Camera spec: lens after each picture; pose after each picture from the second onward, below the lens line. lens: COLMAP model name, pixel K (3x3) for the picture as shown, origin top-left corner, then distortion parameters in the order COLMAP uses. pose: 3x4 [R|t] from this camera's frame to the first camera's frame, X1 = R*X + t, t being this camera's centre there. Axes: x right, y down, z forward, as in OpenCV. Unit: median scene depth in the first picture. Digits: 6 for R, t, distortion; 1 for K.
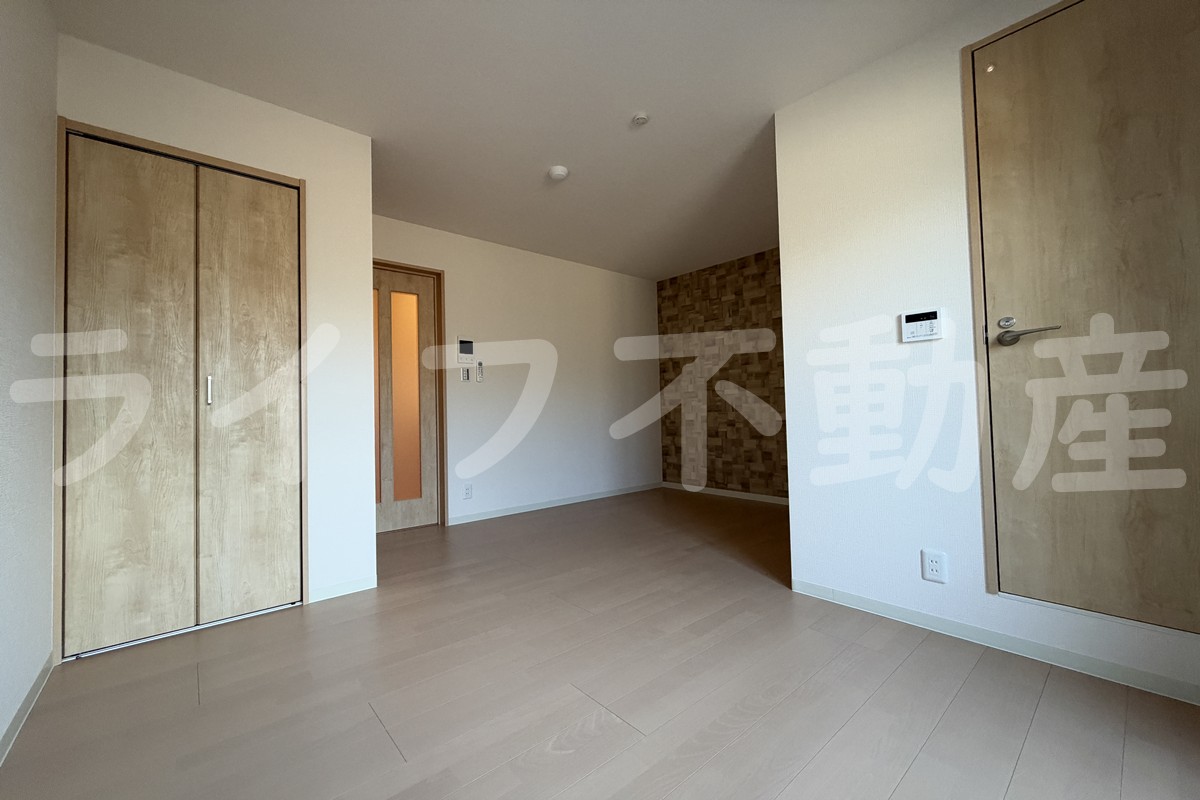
lens RADIAL K [[479.9, 0, 586.7], [0, 479.9, 395.2], [0, 0, 1]] dist [0.000984, 0.000064]
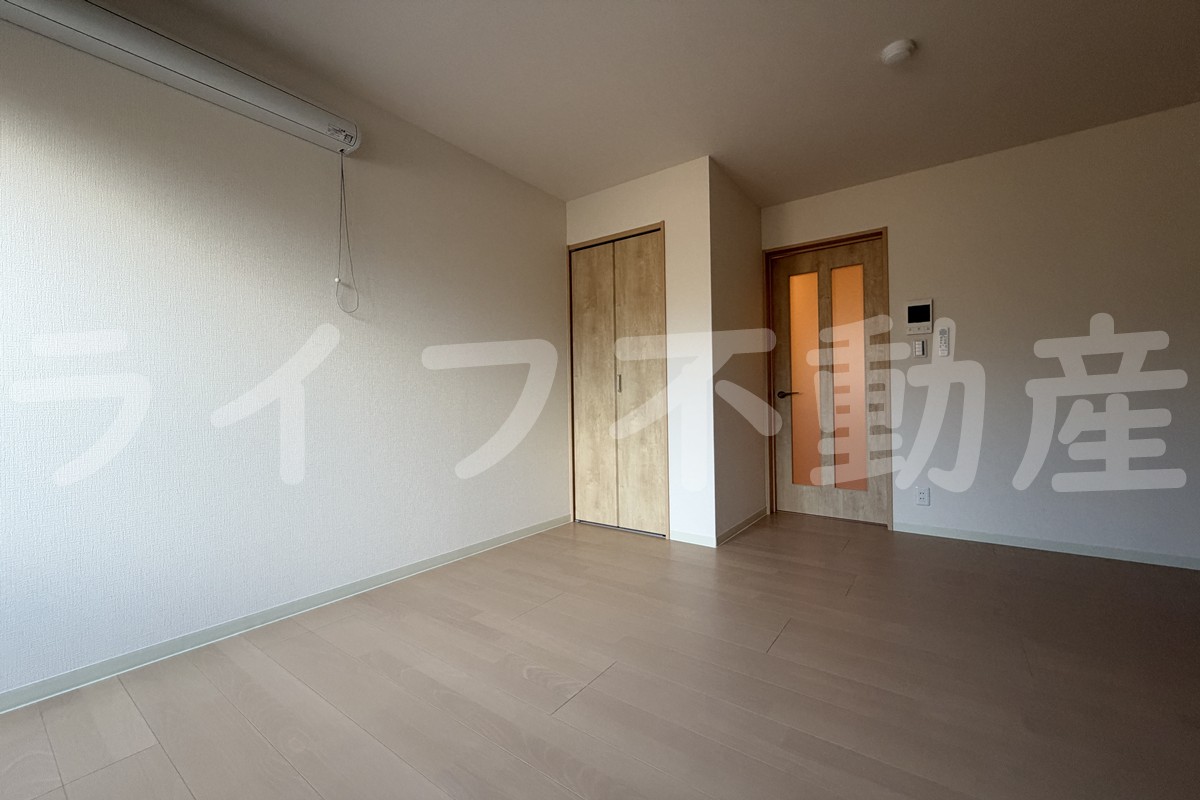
lens RADIAL K [[476.9, 0, 600.0], [0, 476.9, 400.0], [0, 0, 1]] dist [-0.000019, 0.000016]
pose [[0.234331, 0.020026, -0.971951, 0.727525], [0.037286, 0.998867, 0.029570, -0.003049], [0.971442, -0.043170, 0.233319, 0.563667]]
